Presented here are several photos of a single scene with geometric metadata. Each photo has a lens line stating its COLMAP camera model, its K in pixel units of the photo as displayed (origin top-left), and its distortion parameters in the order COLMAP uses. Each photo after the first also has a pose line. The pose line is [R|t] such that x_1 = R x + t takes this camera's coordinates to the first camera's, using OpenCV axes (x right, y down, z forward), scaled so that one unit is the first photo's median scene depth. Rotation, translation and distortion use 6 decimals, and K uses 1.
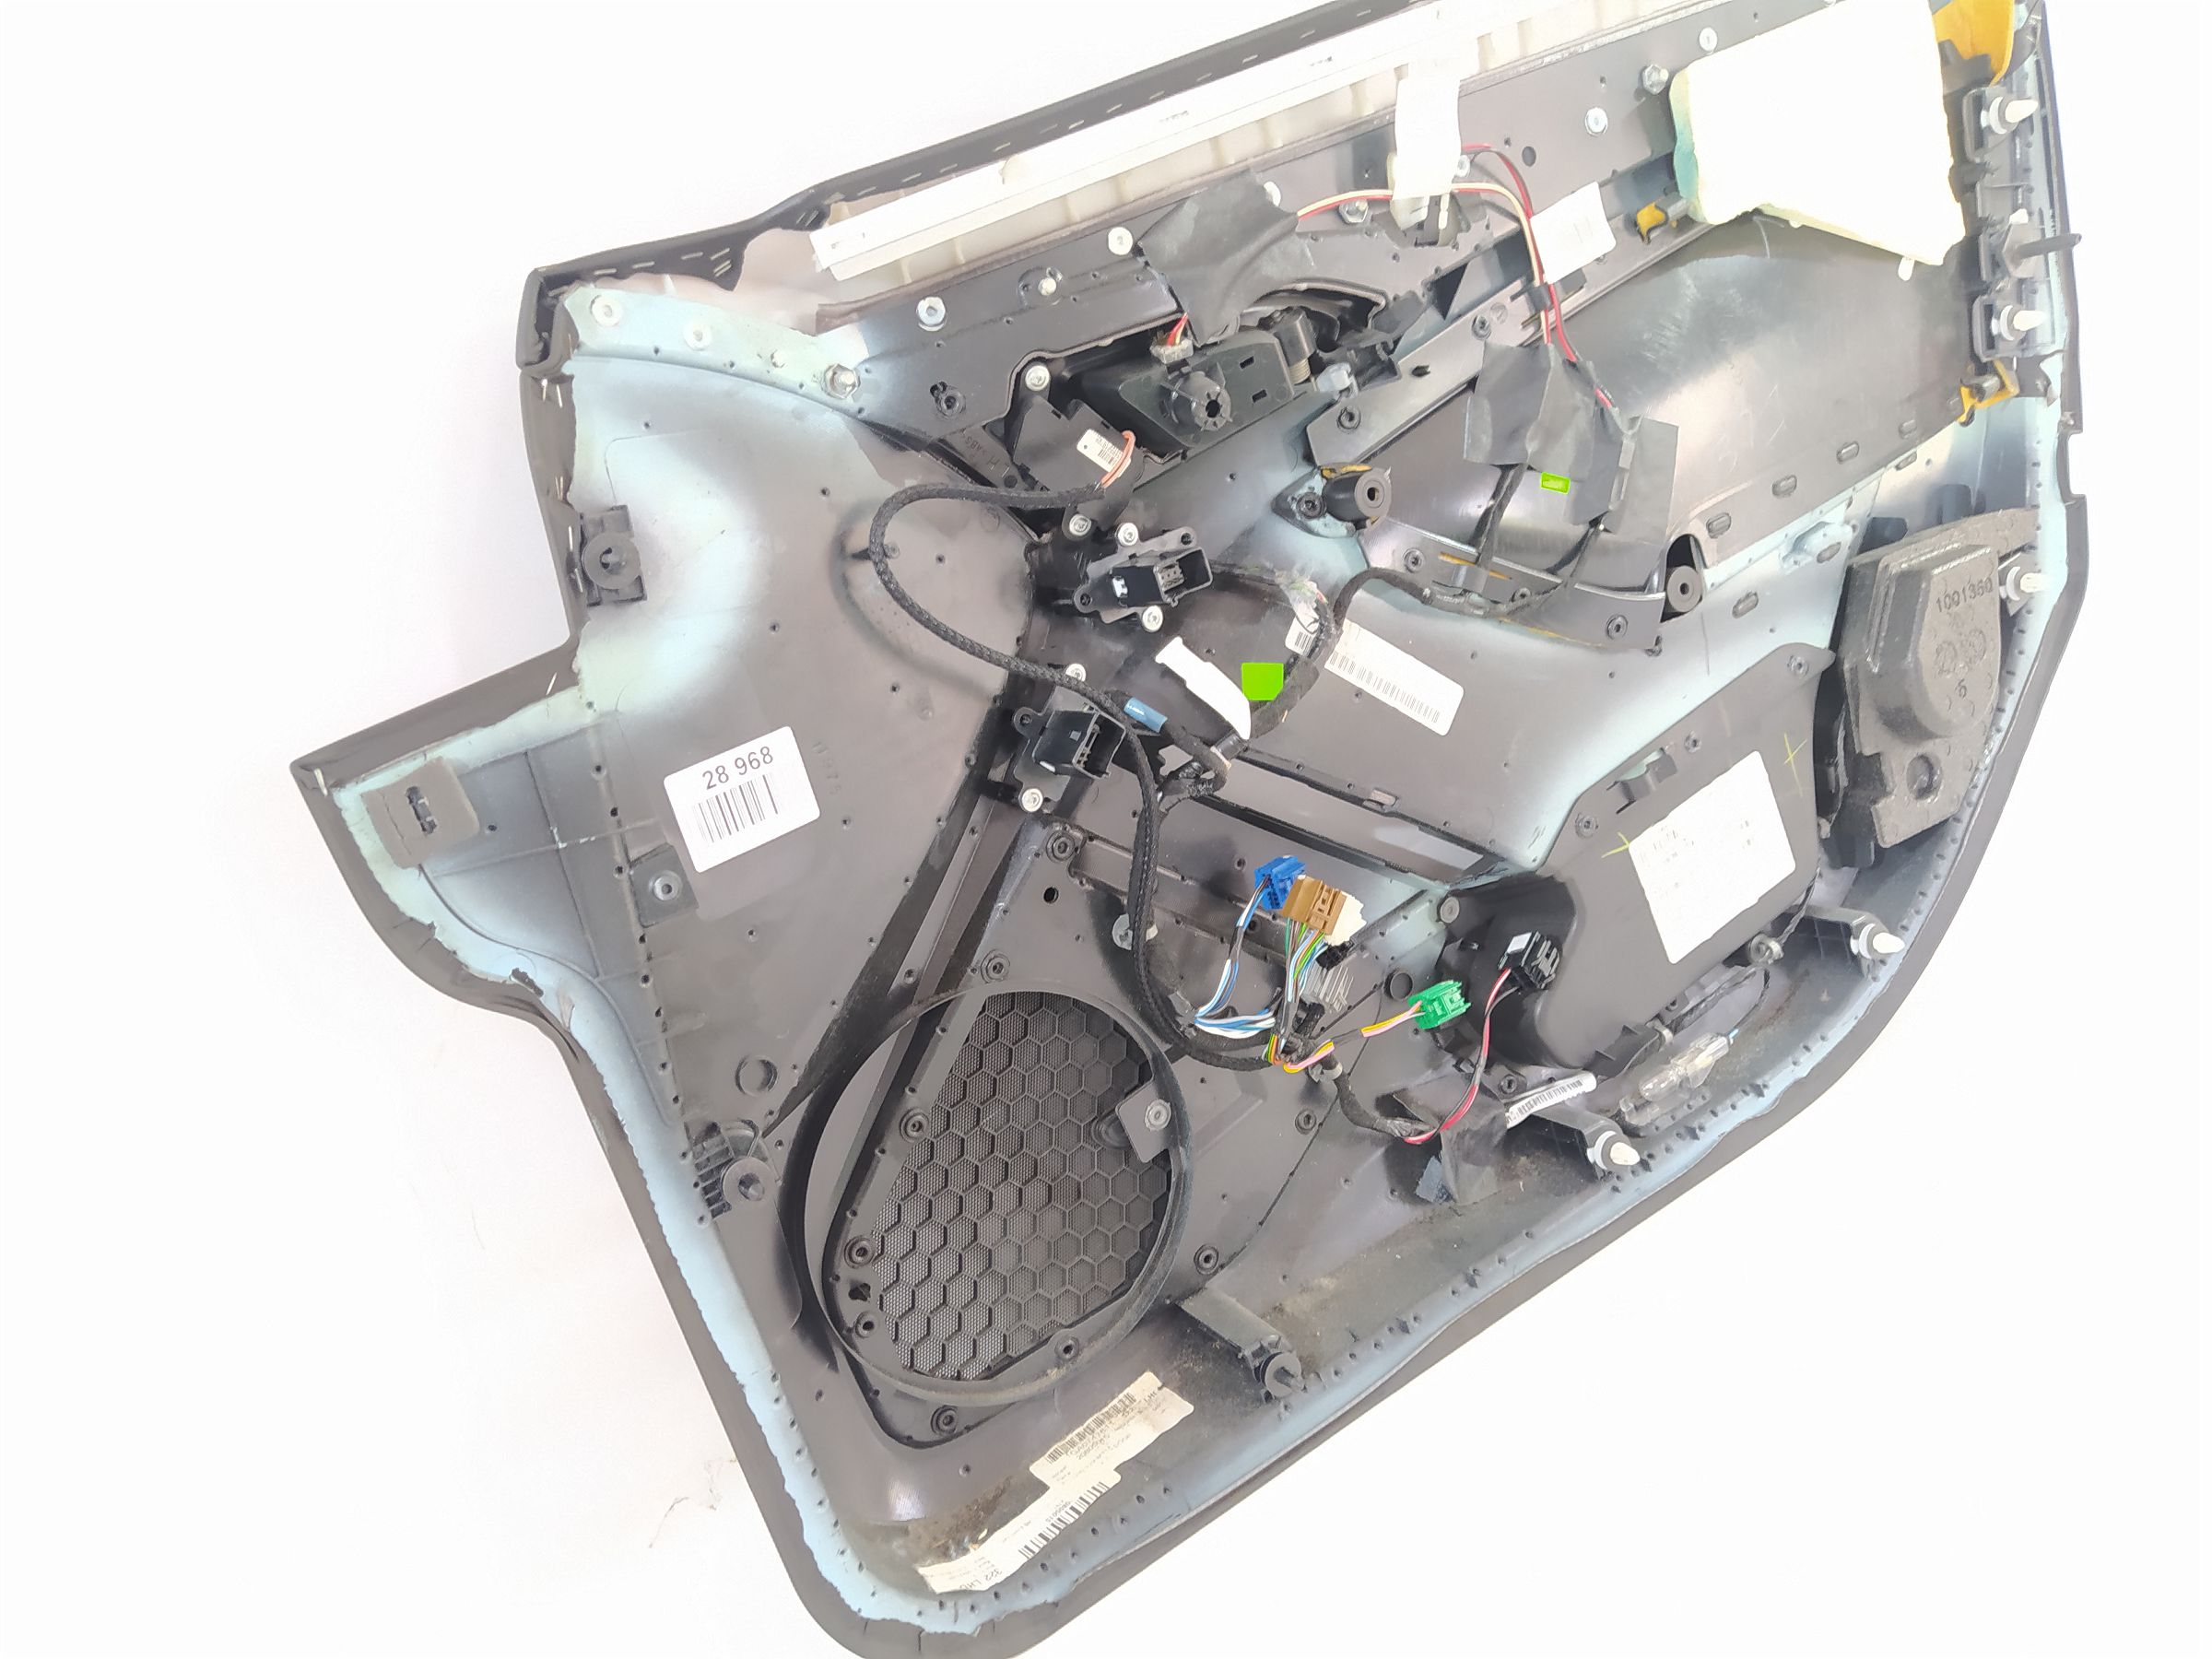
lens RADIAL K [[1701.5, 0, 1106.0], [0, 1701.5, 829.5], [0, 0, 1]] dist [0.110090, -0.211502]
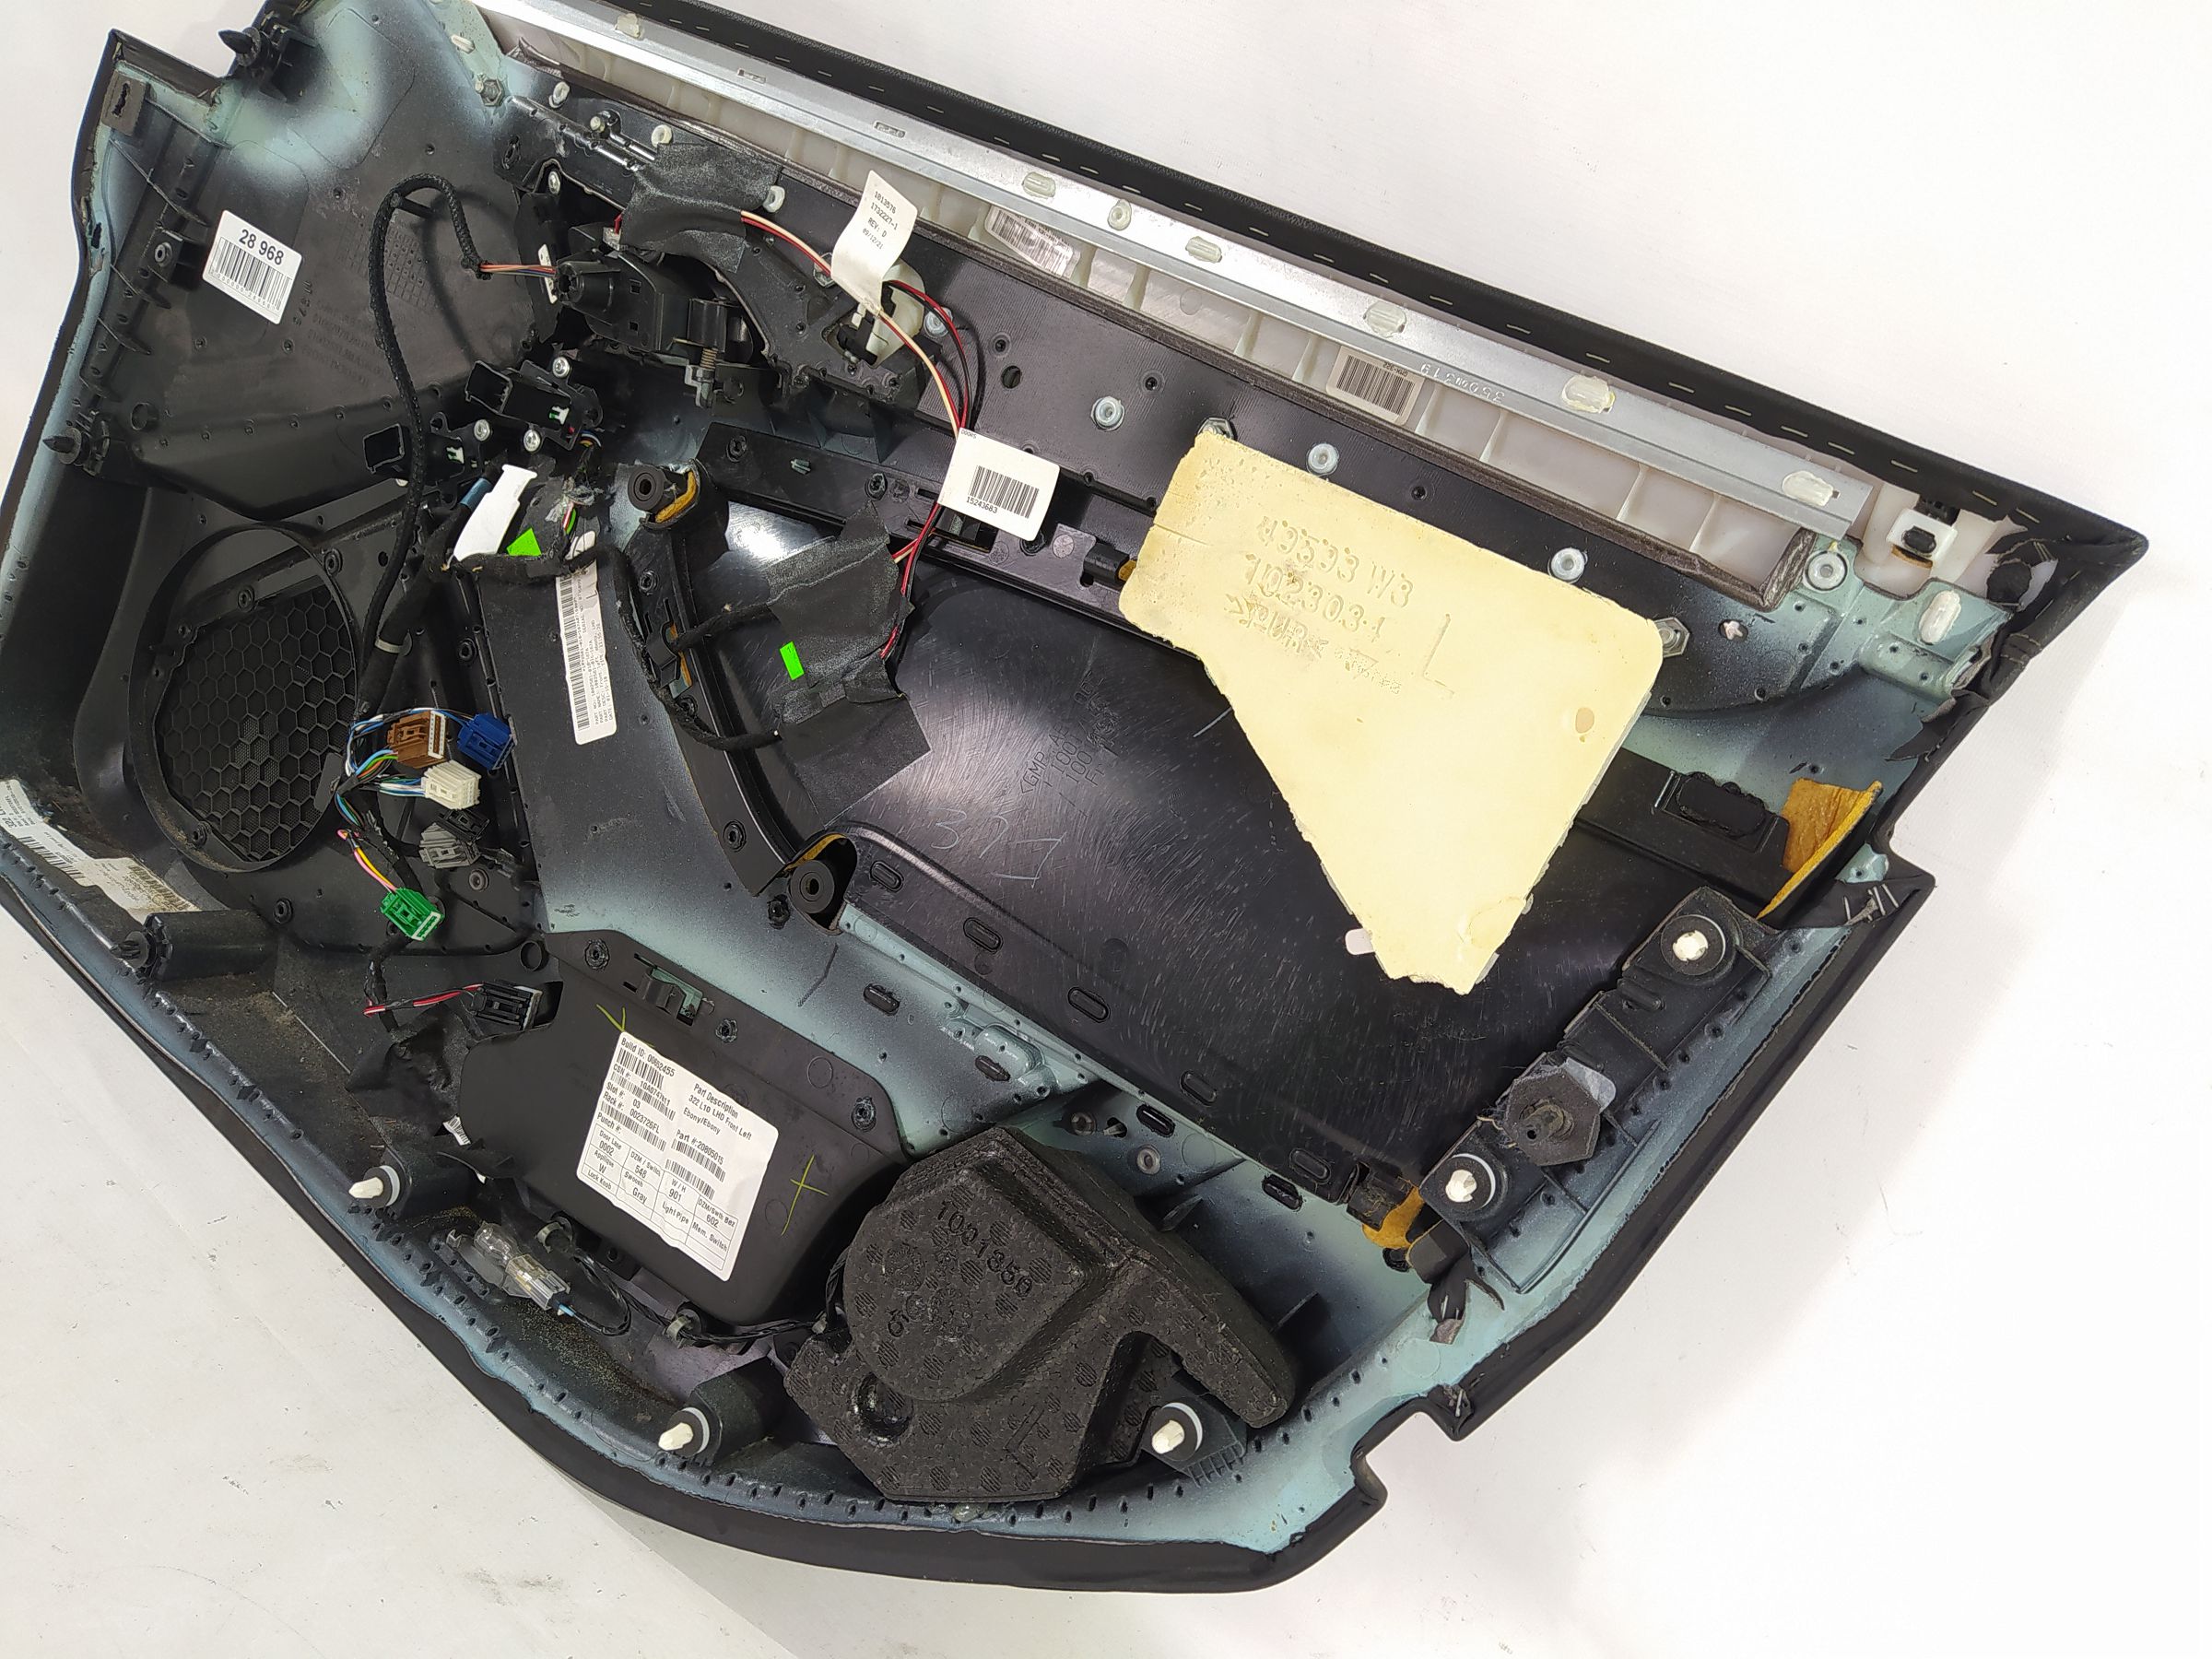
lens RADIAL K [[1625.4, 0, 1106.0], [0, 1625.4, 829.5], [0, 0, 1]] dist [0.061735, -0.082804]
pose [[0.286127, 0.681193, -0.673875, 1.033110], [-0.762298, 0.587925, 0.270639, -0.555373], [0.580545, 0.436256, 0.687494, 0.618066]]
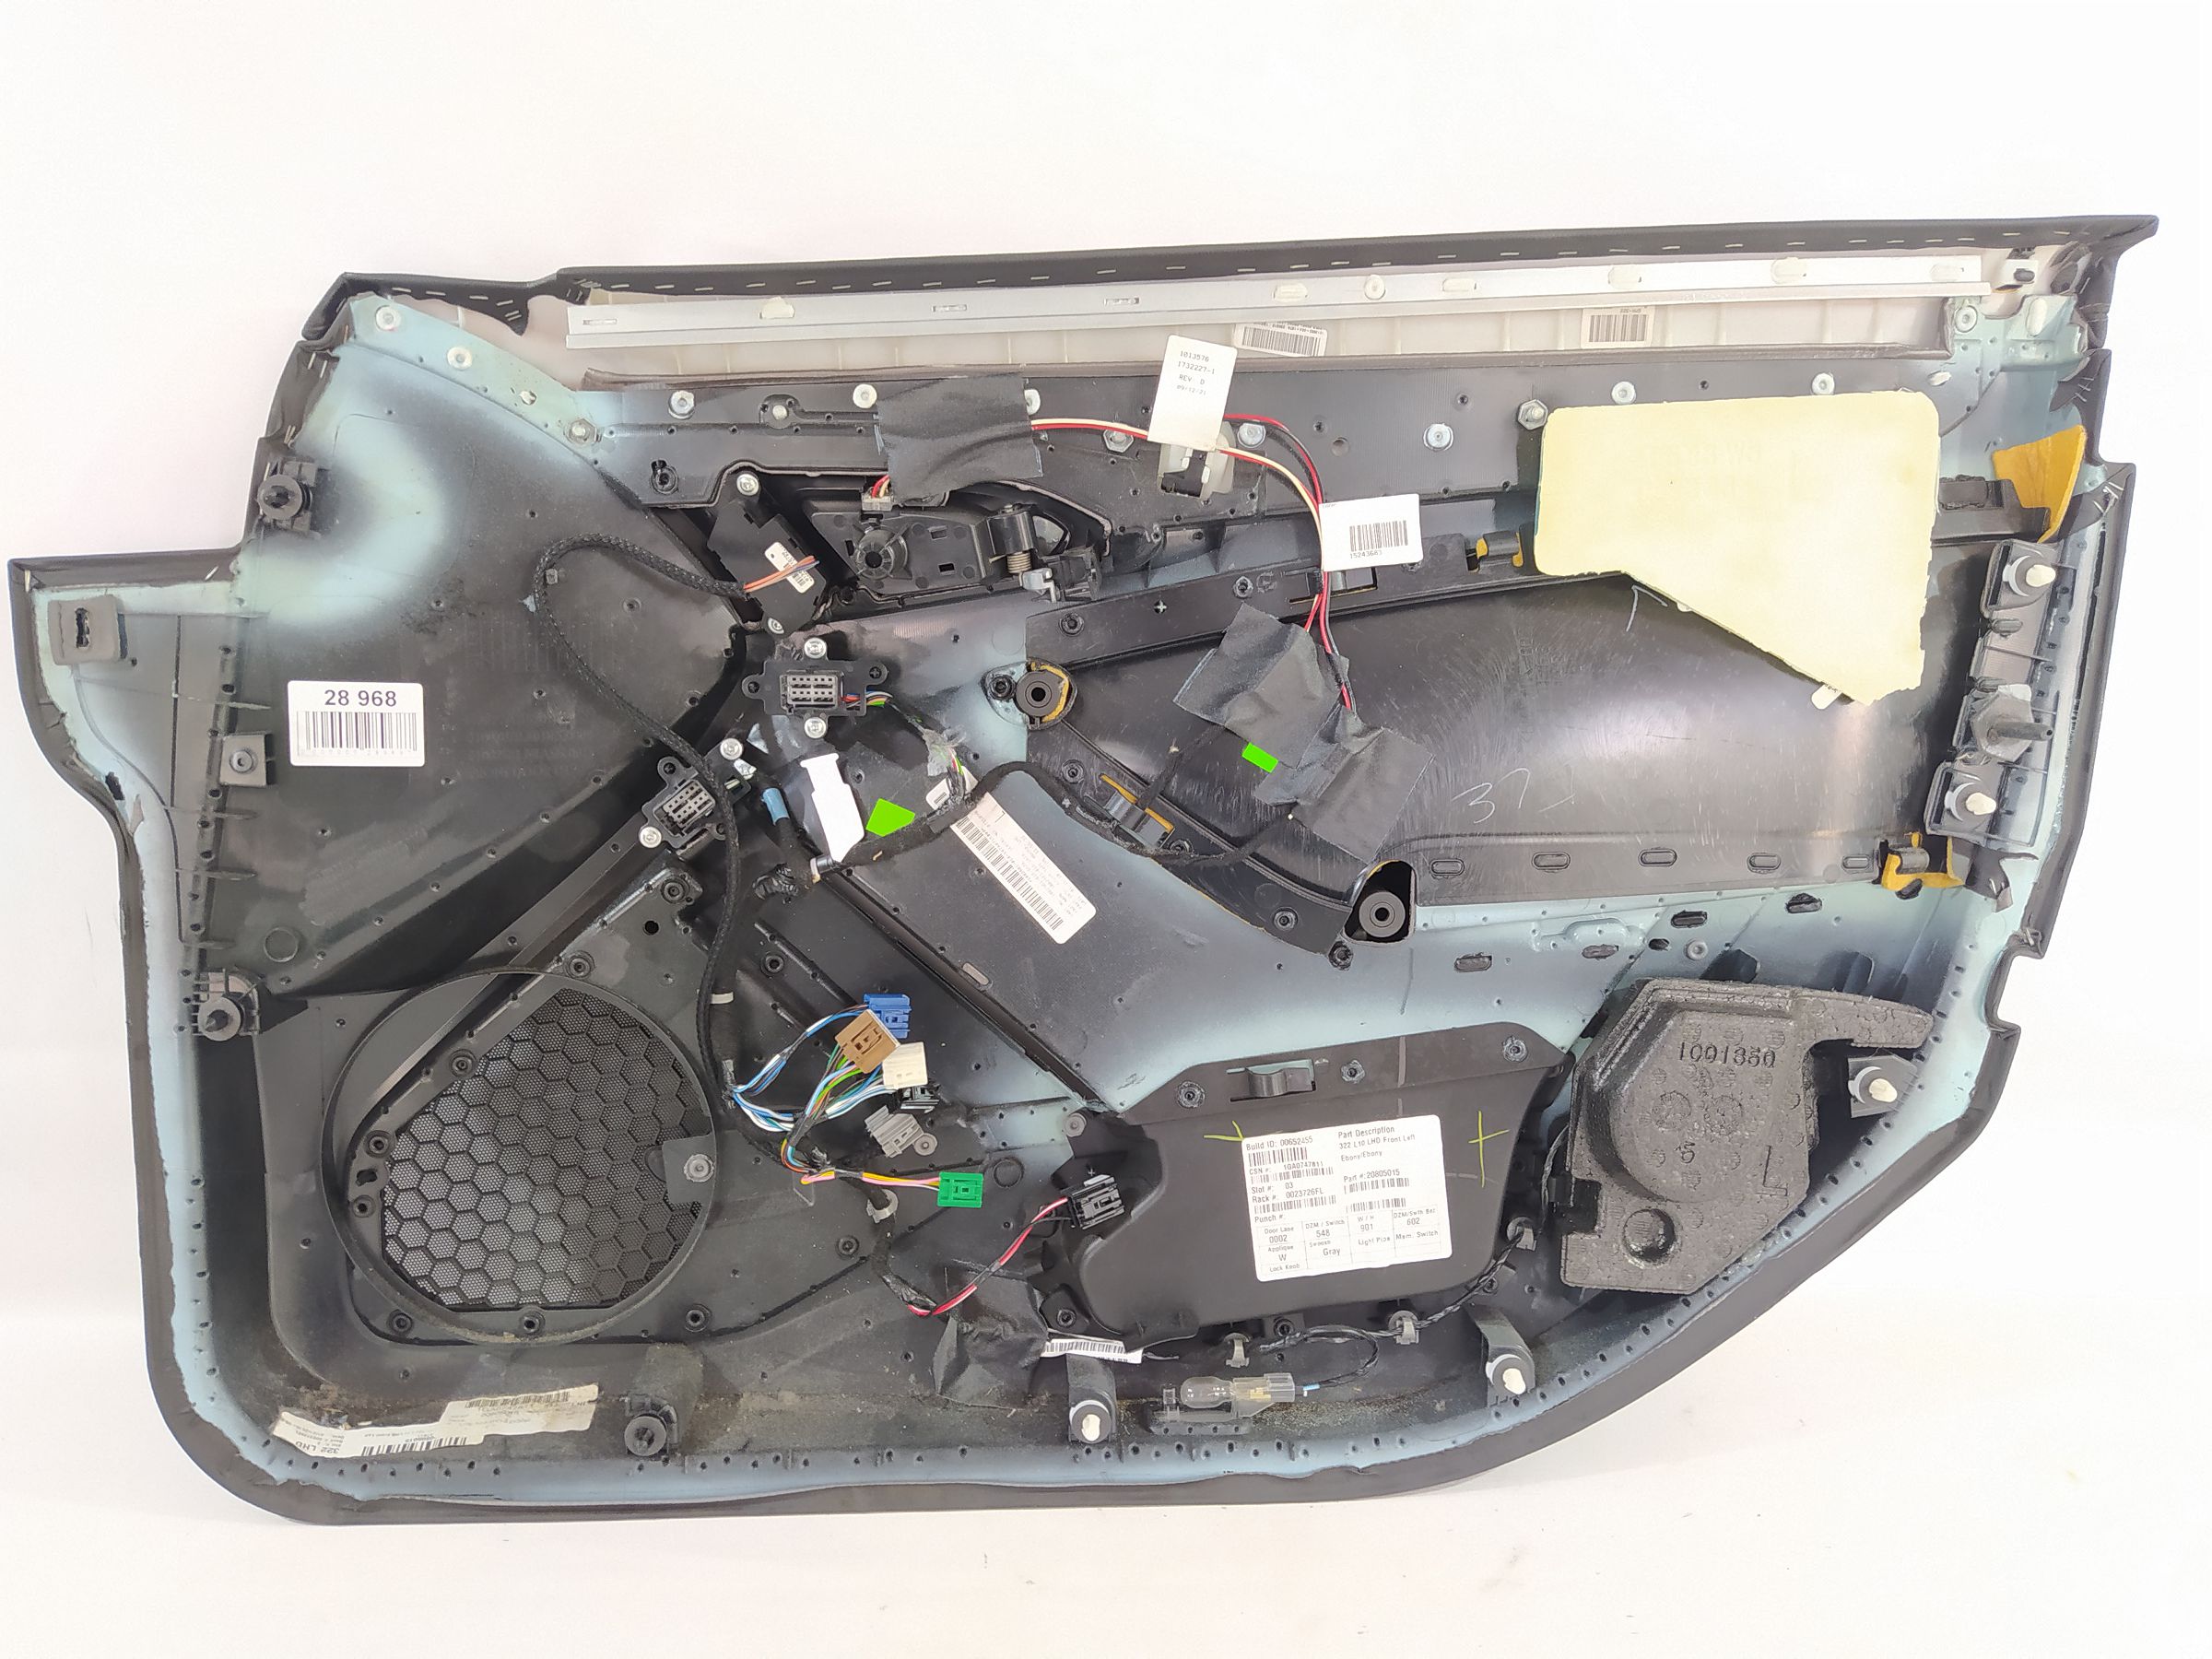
lens RADIAL K [[1701.5, 0, 1106.0], [0, 1701.5, 829.5], [0, 0, 1]] dist [0.110090, -0.211502]
pose [[0.849715, 0.368464, -0.377118, 0.637456], [-0.398959, 0.916964, -0.003006, -0.139046], [0.344696, 0.153010, 0.926160, 0.067618]]
